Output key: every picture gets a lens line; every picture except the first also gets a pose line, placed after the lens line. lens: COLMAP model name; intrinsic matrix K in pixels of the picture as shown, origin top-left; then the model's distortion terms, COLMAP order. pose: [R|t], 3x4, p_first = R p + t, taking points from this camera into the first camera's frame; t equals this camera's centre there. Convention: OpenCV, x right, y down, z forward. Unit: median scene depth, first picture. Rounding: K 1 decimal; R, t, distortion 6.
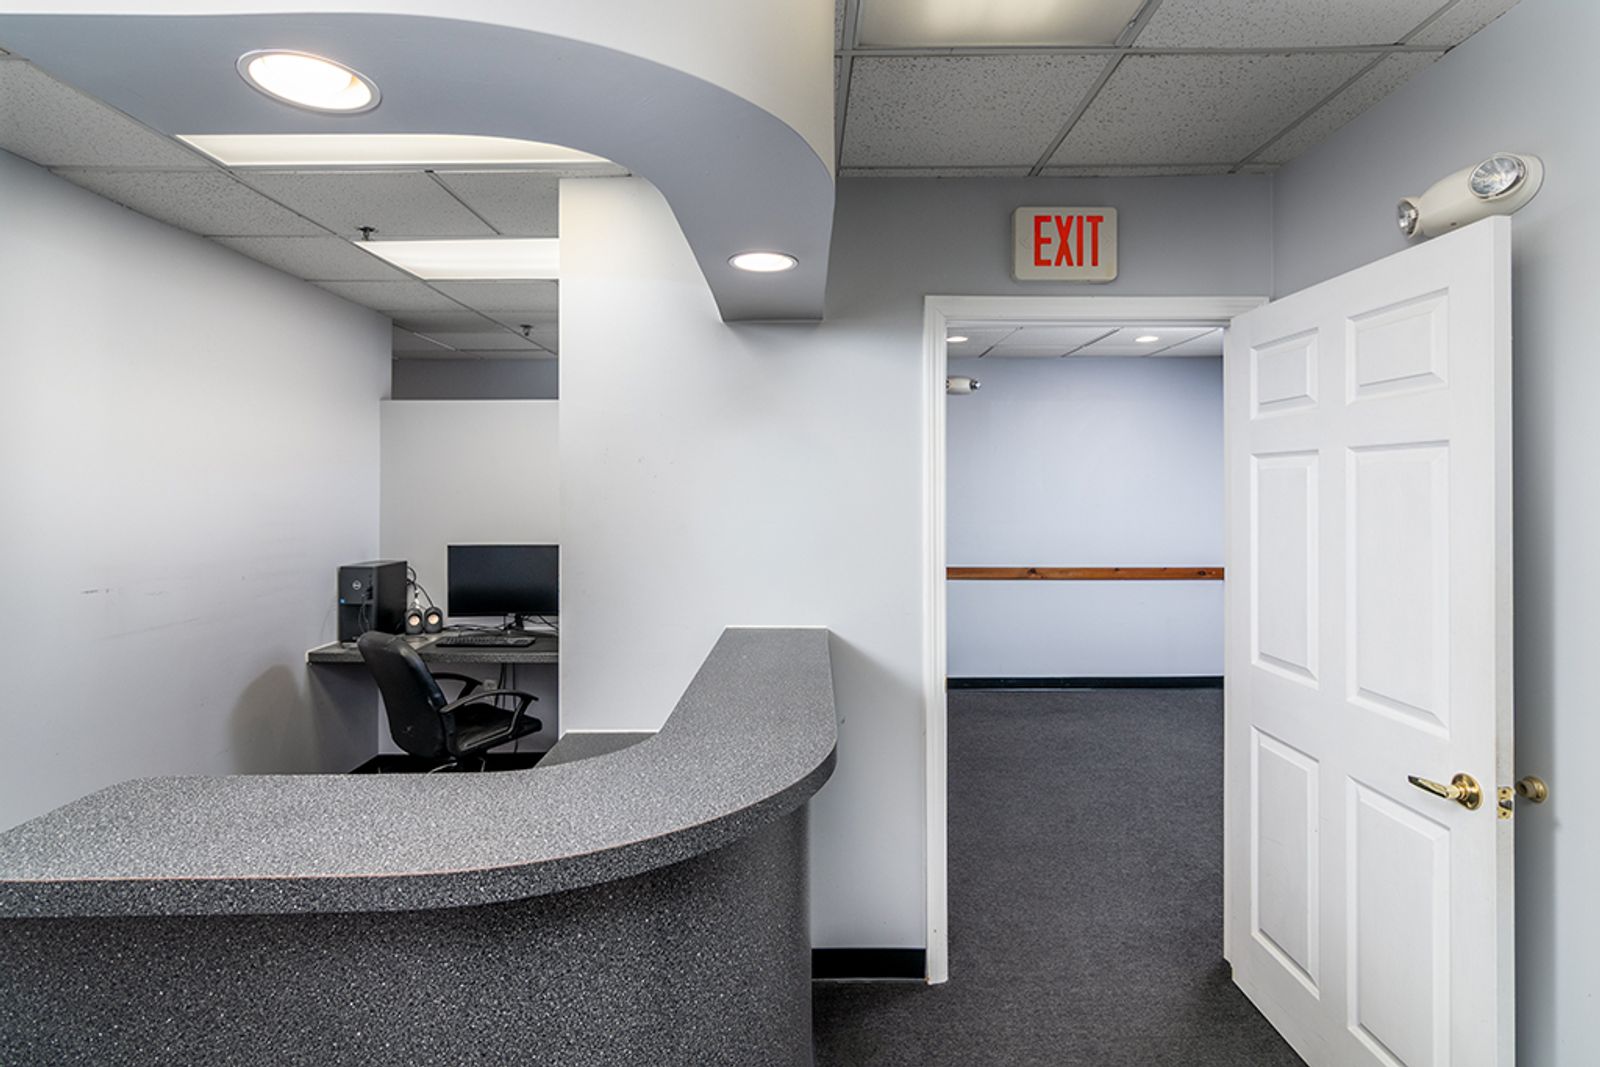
lens RADIAL K [[785.1, 0, 800.5], [0, 785.1, 494.0], [0, 0, 1]] dist [0.000523, -0.000099]
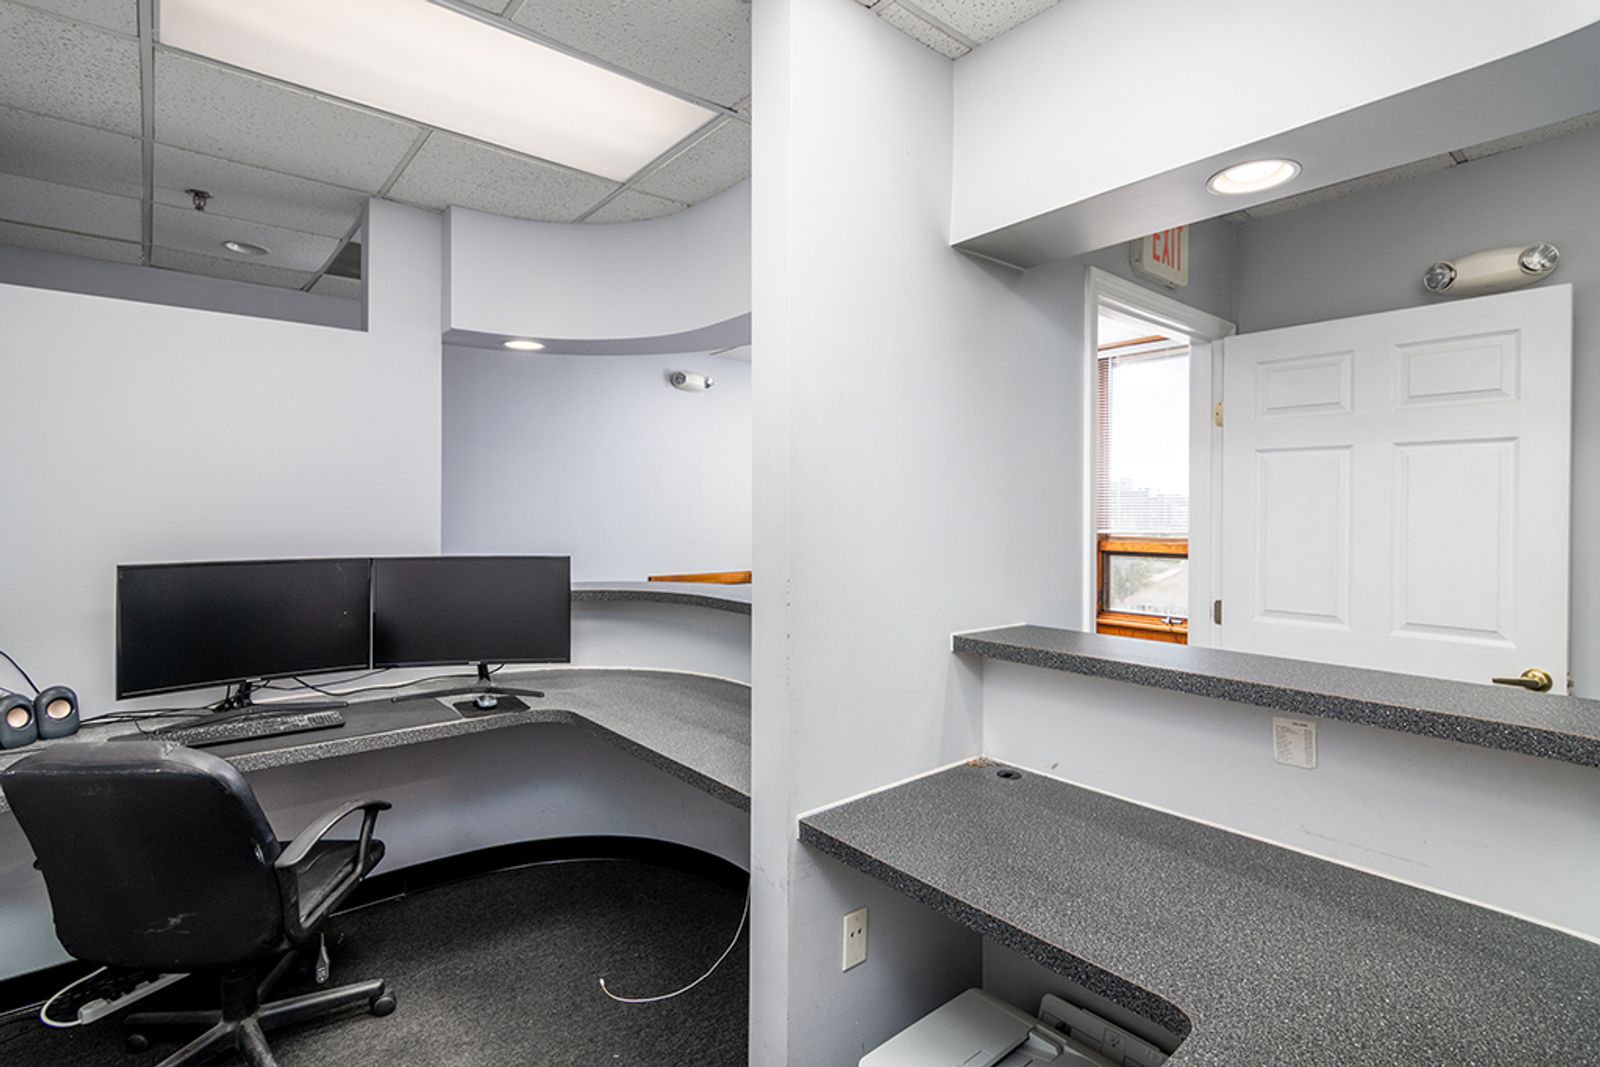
lens RADIAL K [[775.0, 0, 795.6], [0, 775.0, 514.1], [0, 0, 1]] dist [0.003741, 0.000141]
pose [[0.769023, 0.002915, 0.639215, -0.431749], [-0.002731, 0.999995, -0.001274, 0.030551], [-0.639215, -0.000766, 0.769027, 0.302377]]
